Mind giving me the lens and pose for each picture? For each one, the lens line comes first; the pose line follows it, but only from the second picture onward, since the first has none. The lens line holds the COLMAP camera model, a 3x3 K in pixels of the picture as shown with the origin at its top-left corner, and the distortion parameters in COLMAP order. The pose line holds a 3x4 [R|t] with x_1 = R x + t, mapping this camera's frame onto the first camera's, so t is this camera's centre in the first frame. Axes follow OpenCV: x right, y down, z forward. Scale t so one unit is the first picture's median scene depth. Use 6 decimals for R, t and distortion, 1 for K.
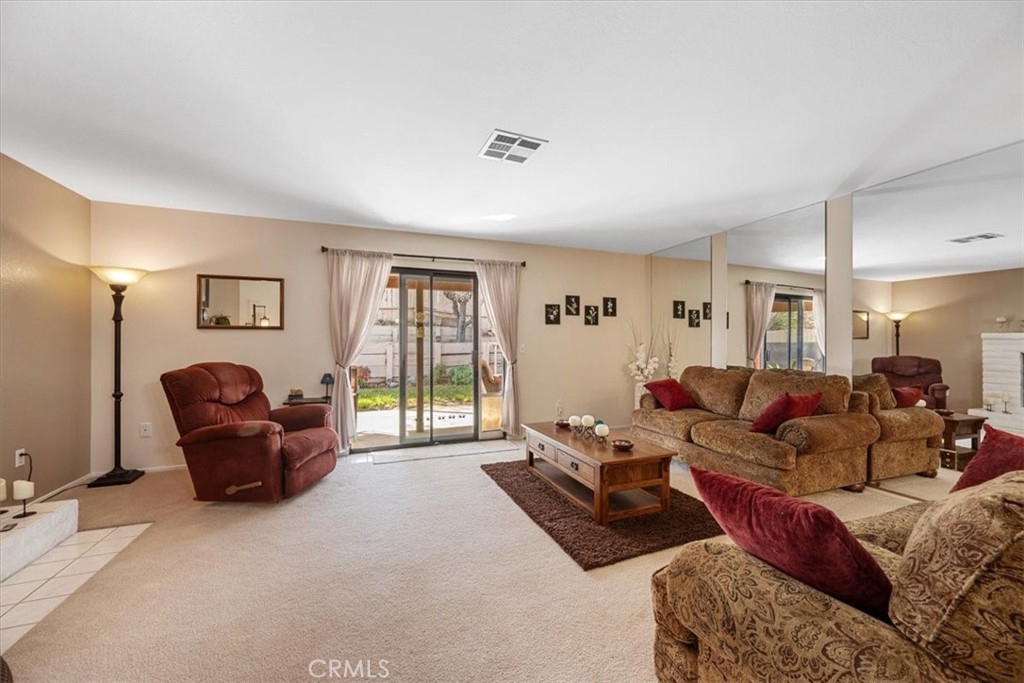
lens RADIAL K [[398.7, 0, 514.2], [0, 398.7, 341.8], [0, 0, 1]] dist [-0.002035, -0.000372]
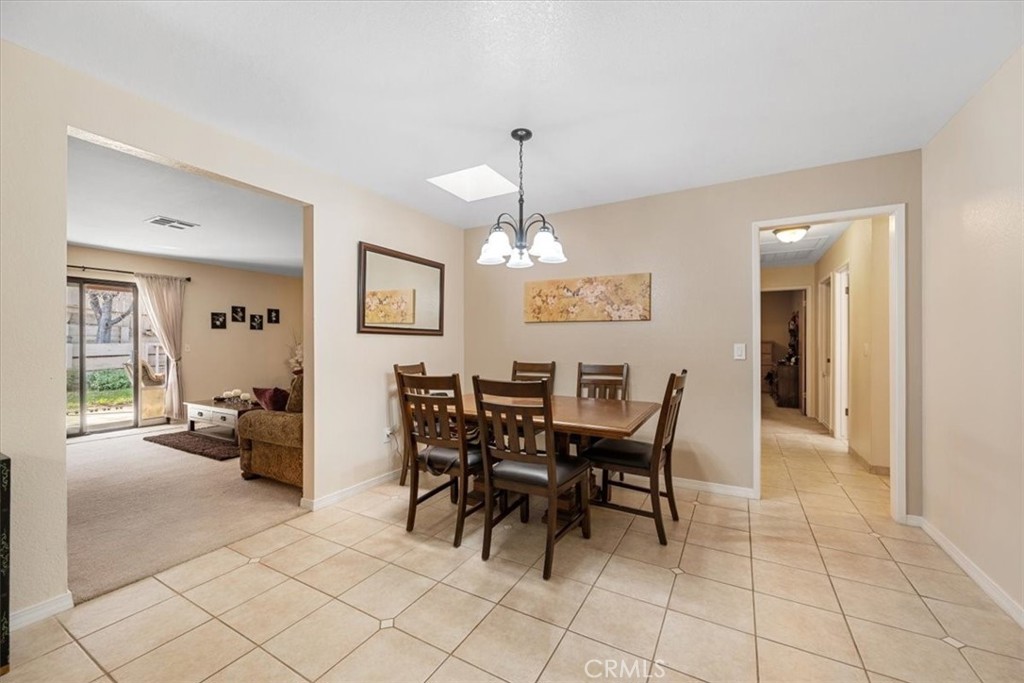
lens RADIAL K [[398.7, 0, 514.2], [0, 398.7, 341.8], [0, 0, 1]] dist [-0.002035, -0.000372]
pose [[0.774001, 0.000309, 0.633185, 0.022208], [0.000310, 1.000000, -0.000868, -0.001073], [-0.633185, 0.000868, 0.774000, -0.551866]]
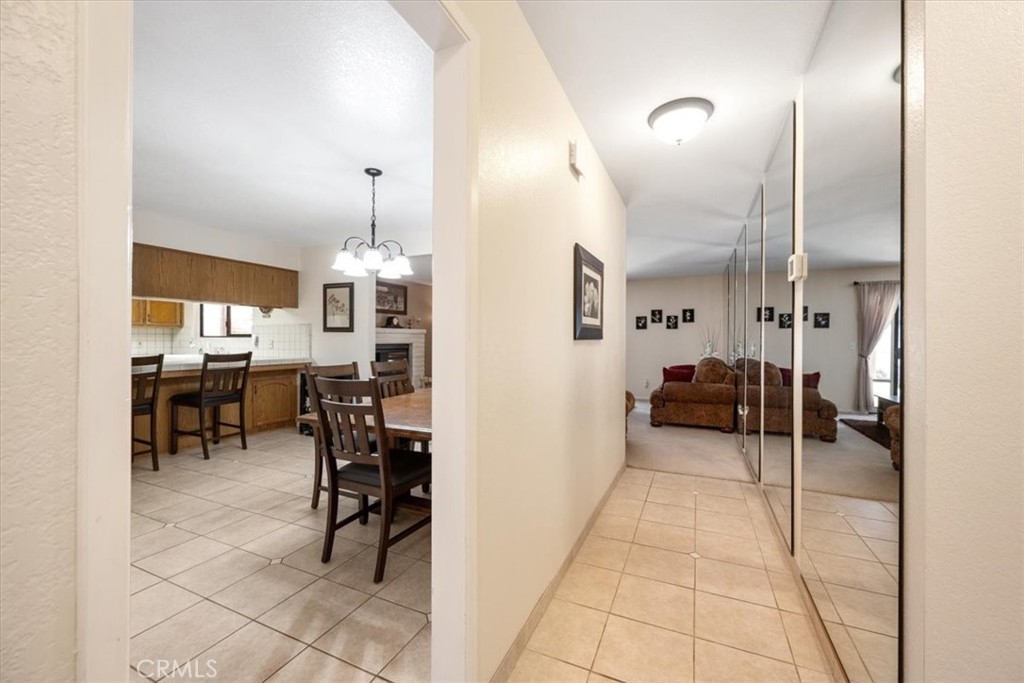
lens RADIAL K [[401.7, 0, 512.6], [0, 401.7, 343.2], [0, 0, 1]] dist [-0.000381, 0.000015]
pose [[0.697656, 0.006923, -0.716400, 0.863726], [-0.001166, 0.999963, 0.008527, -0.001489], [0.716432, -0.005113, 0.697638, -0.460167]]
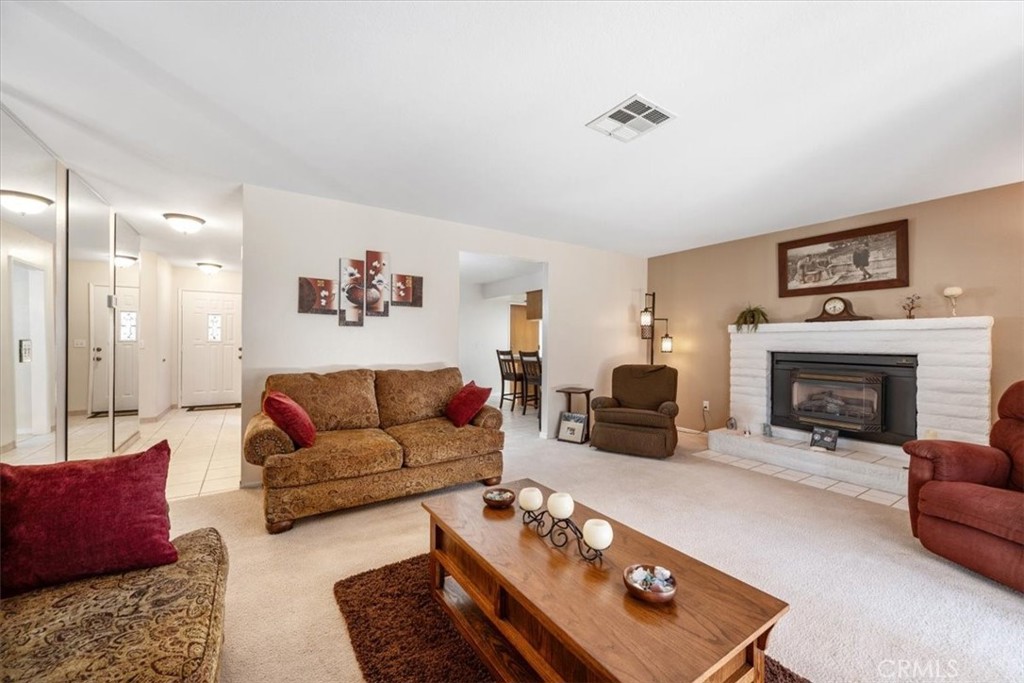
lens RADIAL K [[398.7, 0, 514.2], [0, 398.7, 341.8], [0, 0, 1]] dist [-0.002035, -0.000372]
pose [[-0.977591, -0.008750, -0.210332, 0.204757], [-0.008199, 0.999960, -0.003490, 0.001645], [0.210354, -0.001687, -0.977624, 0.878739]]
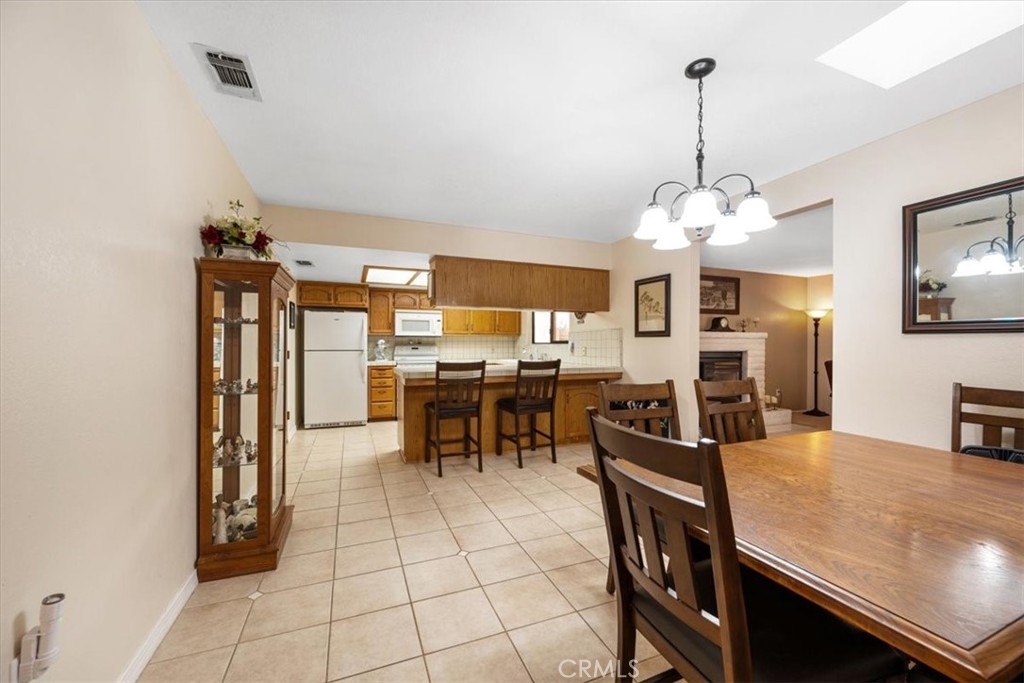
lens RADIAL K [[401.7, 0, 512.6], [0, 401.7, 343.2], [0, 0, 1]] dist [-0.000381, 0.000015]
pose [[0.015622, -0.006388, -0.999858, 0.661858], [-0.000902, 0.999979, -0.006403, -0.001659], [0.999878, 0.001002, 0.015616, -0.371193]]
